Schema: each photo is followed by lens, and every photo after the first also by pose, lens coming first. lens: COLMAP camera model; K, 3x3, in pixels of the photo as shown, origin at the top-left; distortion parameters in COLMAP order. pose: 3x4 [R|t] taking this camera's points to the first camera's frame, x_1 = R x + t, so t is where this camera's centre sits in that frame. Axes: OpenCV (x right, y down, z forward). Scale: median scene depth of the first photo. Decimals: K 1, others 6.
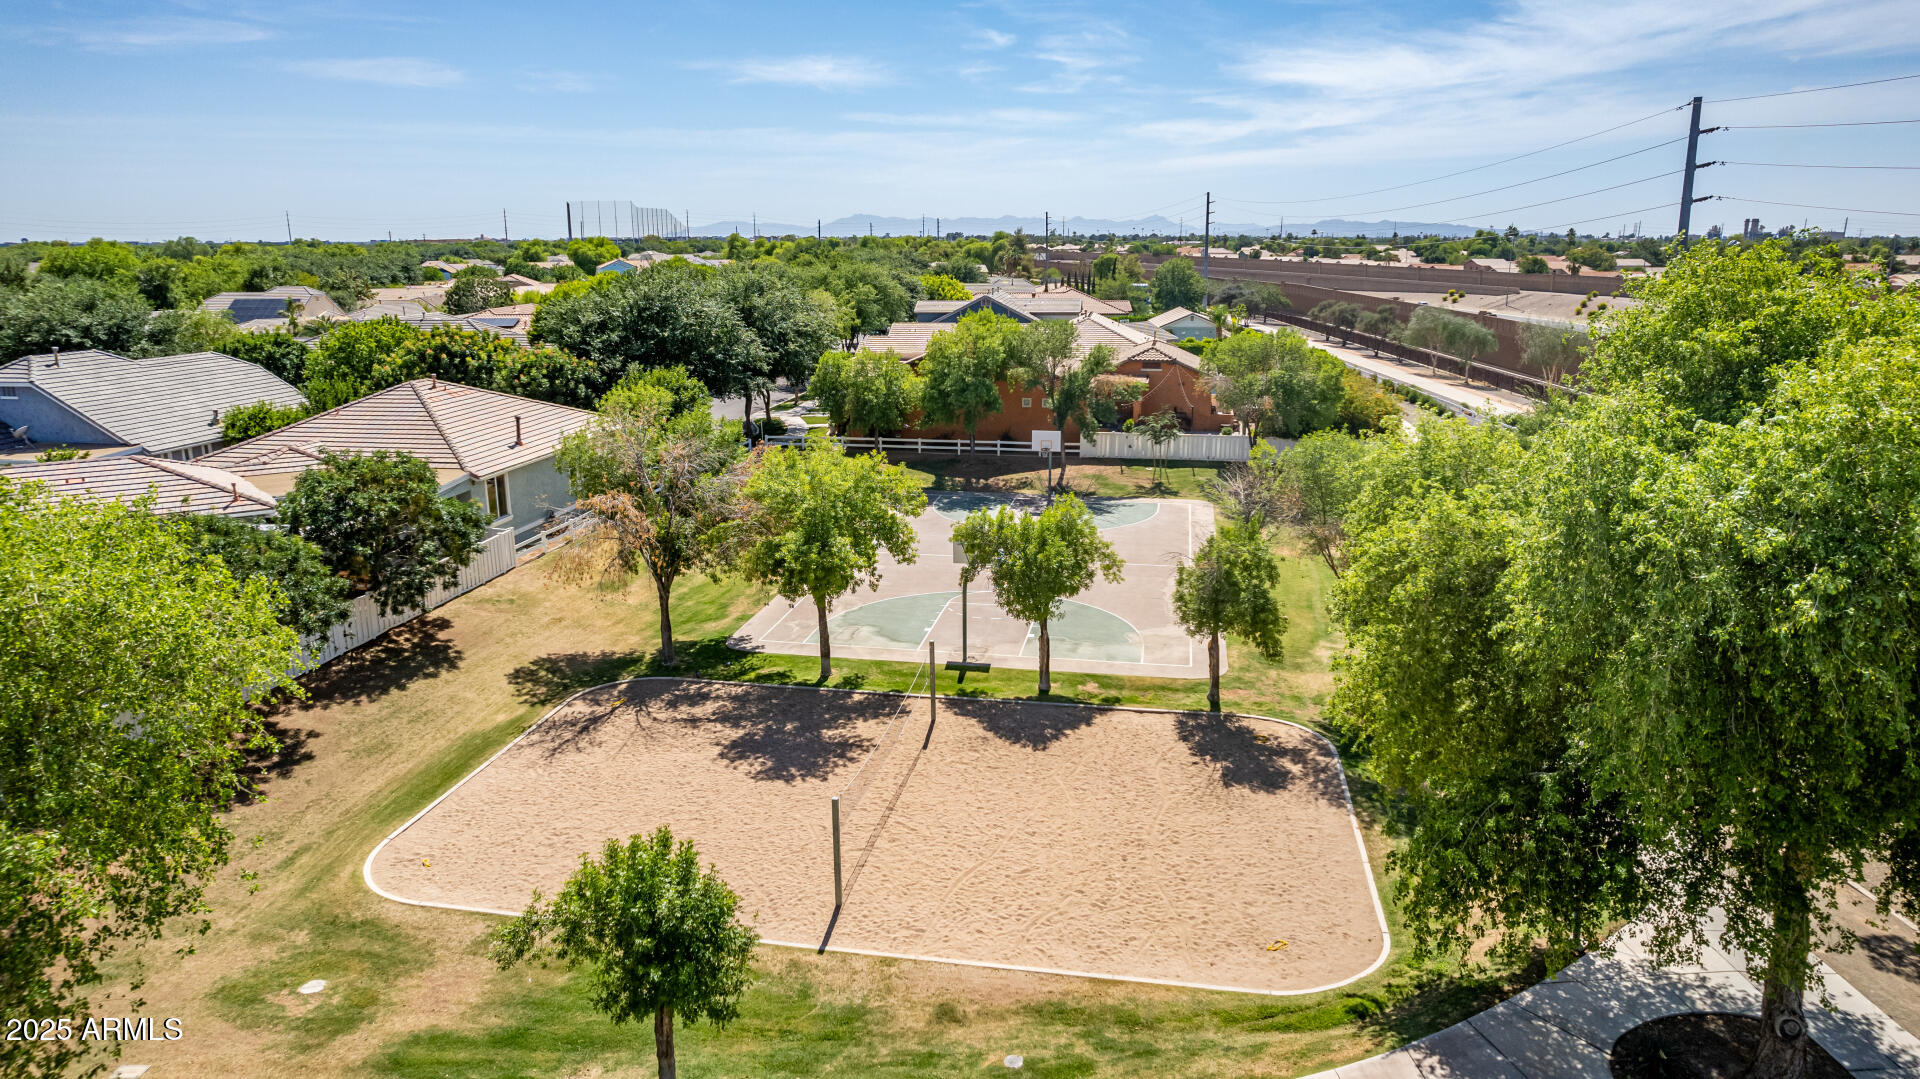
lens RADIAL K [[1262.0, 0, 962.3], [0, 1262.0, 538.9], [0, 0, 1]] dist [-0.029951, 0.026210]
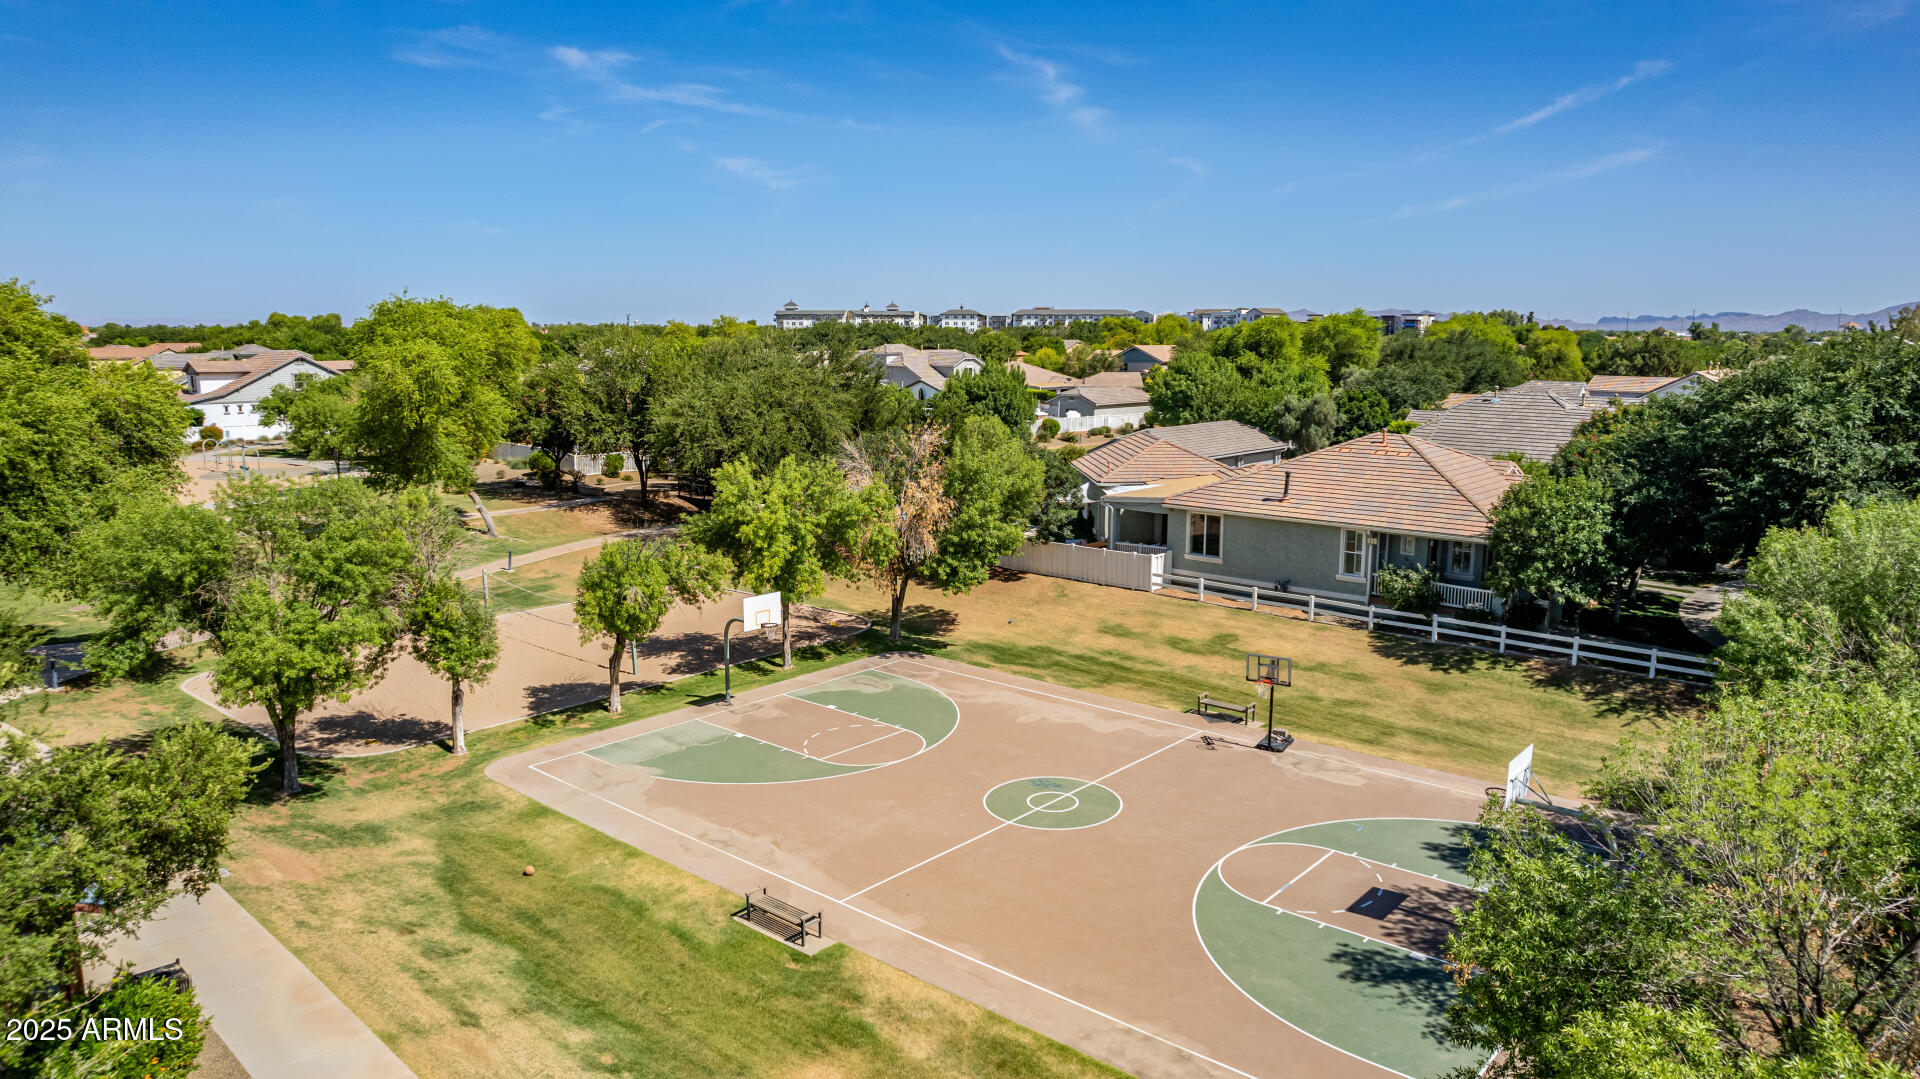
lens RADIAL K [[1262.0, 0, 967.9], [0, 1262.0, 538.2], [0, 0, 1]] dist [-0.029951, 0.026210]
pose [[-0.517469, 0.149479, -0.842545, 0.679735], [-0.203800, 0.934762, 0.291009, -0.330681], [0.831078, 0.322299, -0.453246, 1.488348]]
